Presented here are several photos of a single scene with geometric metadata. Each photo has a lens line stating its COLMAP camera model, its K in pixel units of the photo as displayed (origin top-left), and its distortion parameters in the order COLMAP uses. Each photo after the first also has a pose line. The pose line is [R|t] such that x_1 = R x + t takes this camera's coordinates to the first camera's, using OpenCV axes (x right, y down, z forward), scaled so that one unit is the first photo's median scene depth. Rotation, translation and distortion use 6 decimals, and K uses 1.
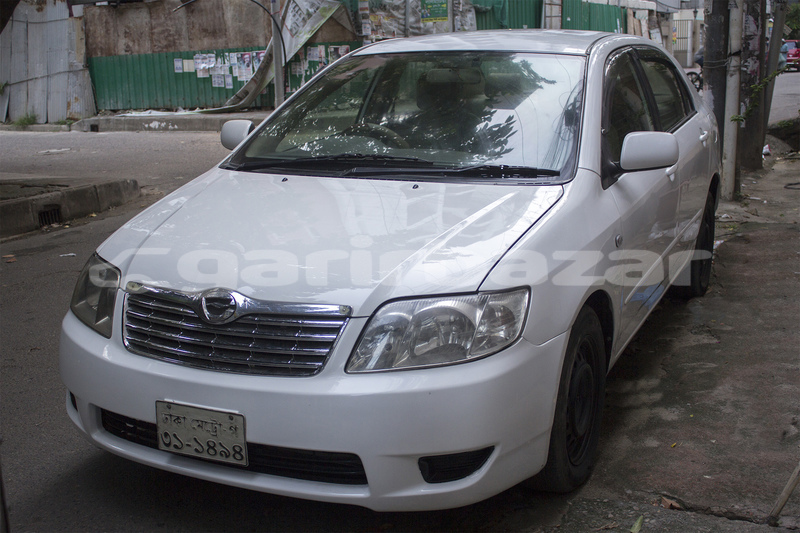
lens RADIAL K [[995.6, 0, 400.0], [0, 995.6, 266.5], [0, 0, 1]] dist [-0.107991, 0.009962]
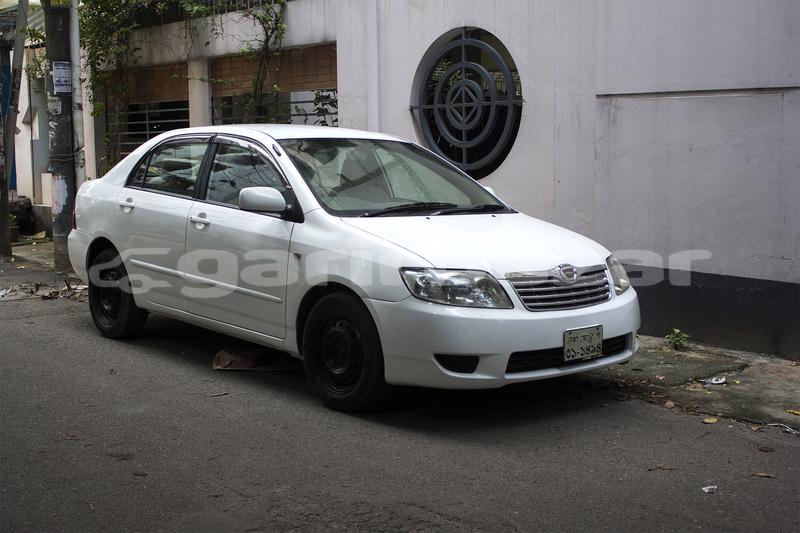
lens RADIAL K [[1116.8, 0, 400.0], [0, 1116.8, 266.5], [0, 0, 1]] dist [-0.014516, -0.051687]
pose [[0.371413, -0.073379, 0.925564, -2.193144], [0.187180, 0.982322, 0.002767, -0.035556], [-0.909404, 0.172219, 0.378582, 0.515442]]
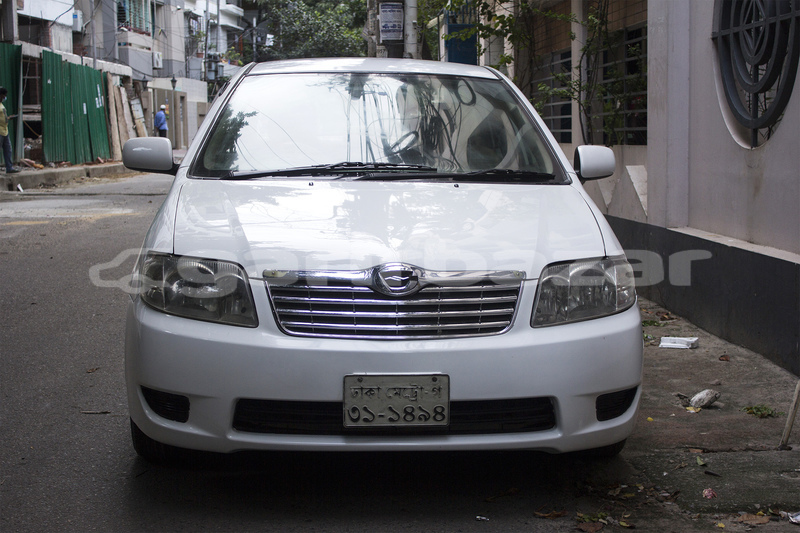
lens RADIAL K [[1305.0, 0, 400.0], [0, 1305.0, 266.5], [0, 0, 1]] dist [0.027582, 0.167414]
pose [[0.866768, -0.024451, 0.498112, -0.878122], [0.083276, 0.991870, -0.096220, 0.161290], [-0.491710, 0.124881, 0.861757, -0.195399]]
